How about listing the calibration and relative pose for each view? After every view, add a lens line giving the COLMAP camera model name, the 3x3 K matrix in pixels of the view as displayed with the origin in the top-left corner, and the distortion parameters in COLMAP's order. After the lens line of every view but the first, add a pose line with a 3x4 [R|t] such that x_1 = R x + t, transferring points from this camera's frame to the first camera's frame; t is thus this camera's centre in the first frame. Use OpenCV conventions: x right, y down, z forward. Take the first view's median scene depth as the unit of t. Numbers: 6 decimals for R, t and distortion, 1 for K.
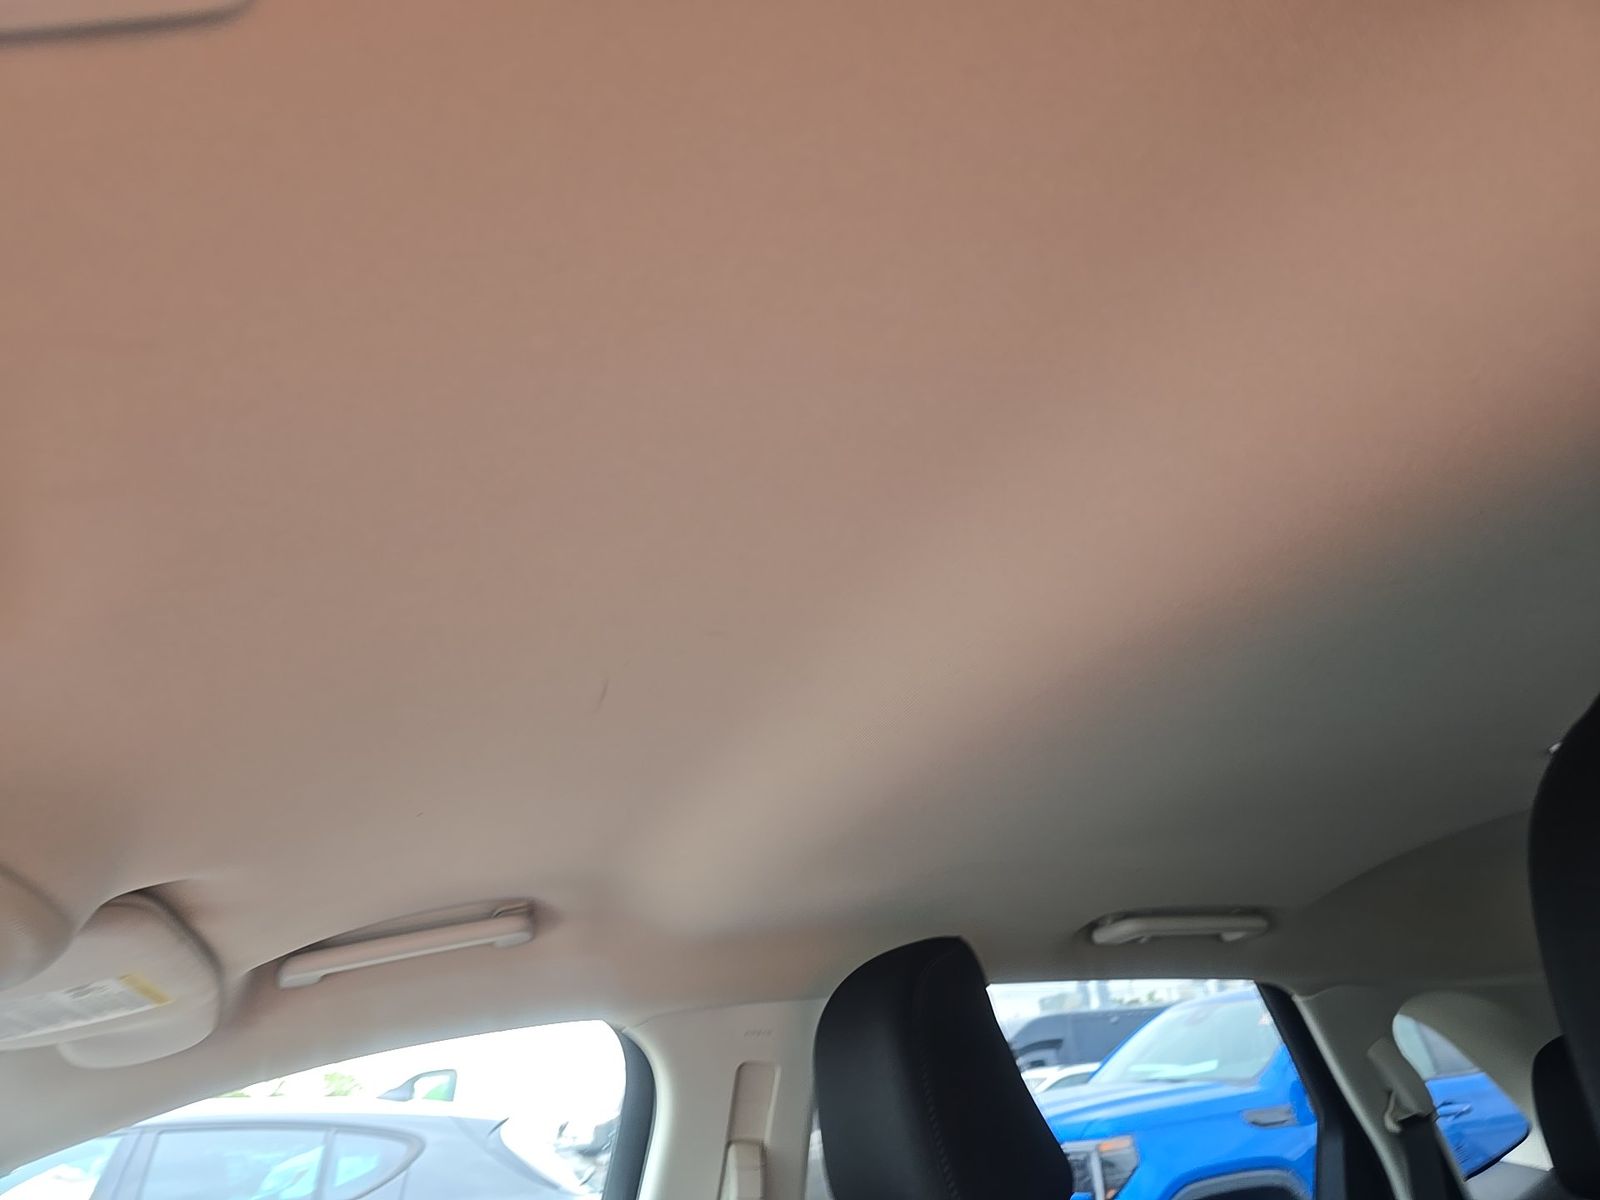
lens RADIAL K [[1077.1, 0, 800.0], [0, 1077.1, 600.0], [0, 0, 1]] dist [0.093680, -0.068680]
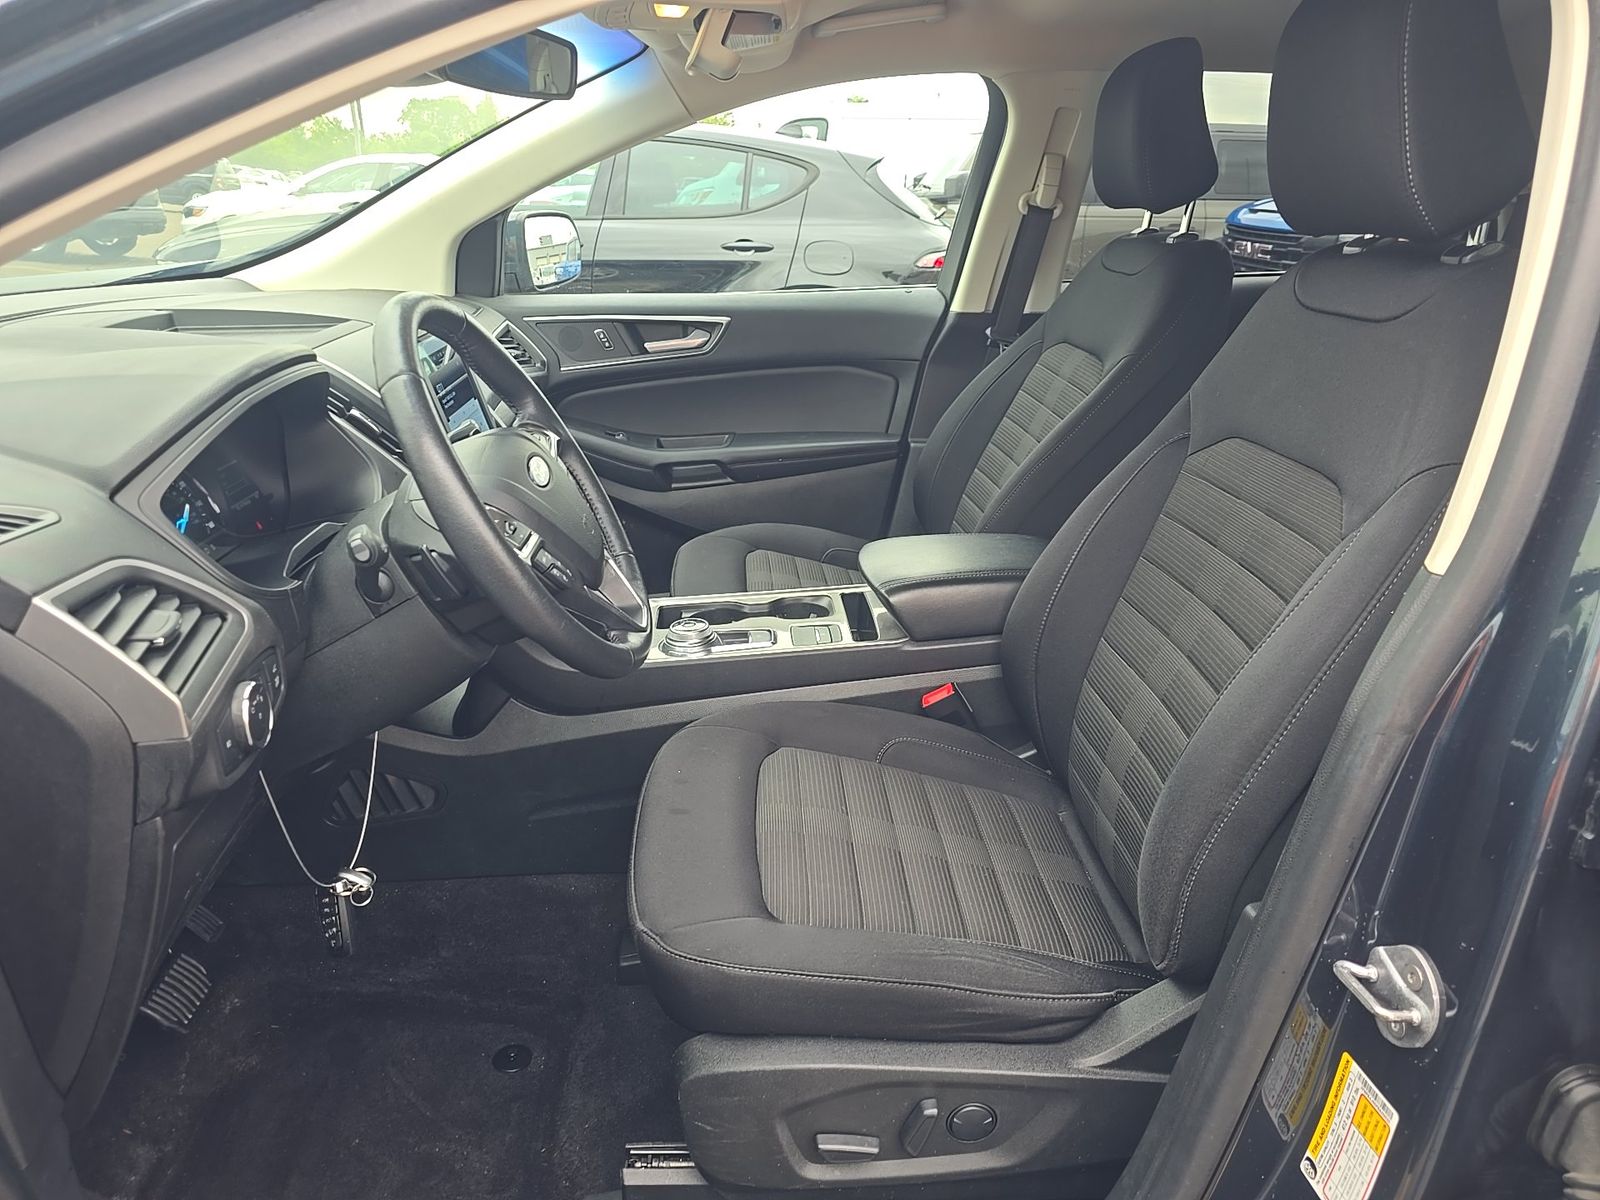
lens RADIAL K [[1077.1, 0, 800.0], [0, 1077.1, 600.0], [0, 0, 1]] dist [0.093680, -0.068680]
pose [[0.954177, 0.190935, -0.230413, 0.024838], [0.032911, 0.698355, 0.714995, -0.063960], [0.297428, -0.689815, 0.660070, -0.182176]]
